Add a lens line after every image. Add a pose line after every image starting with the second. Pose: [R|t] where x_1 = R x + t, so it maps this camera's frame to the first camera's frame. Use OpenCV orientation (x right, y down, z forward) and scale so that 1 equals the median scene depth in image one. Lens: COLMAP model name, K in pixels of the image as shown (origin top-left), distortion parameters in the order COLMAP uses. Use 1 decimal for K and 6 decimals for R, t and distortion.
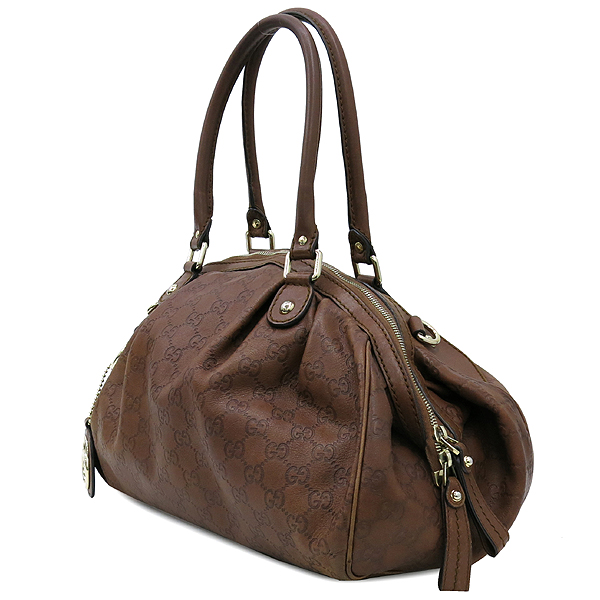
lens RADIAL K [[1351.5, 0, 299.5], [0, 1351.5, 300.1], [0, 0, 1]] dist [0.030394, 0.000000]
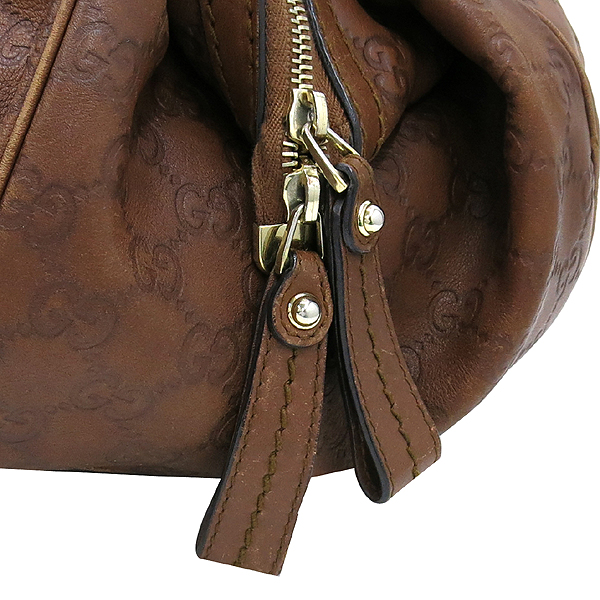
lens RADIAL K [[1351.5, 0, 300.5], [0, 1351.5, 300.7], [0, 0, 1]] dist [0.030394, 0.000000]
pose [[0.966176, 0.248921, -0.067394, 0.135758], [-0.218238, 0.928457, 0.300566, 0.043852], [0.137389, -0.275692, 0.951377, 0.686758]]
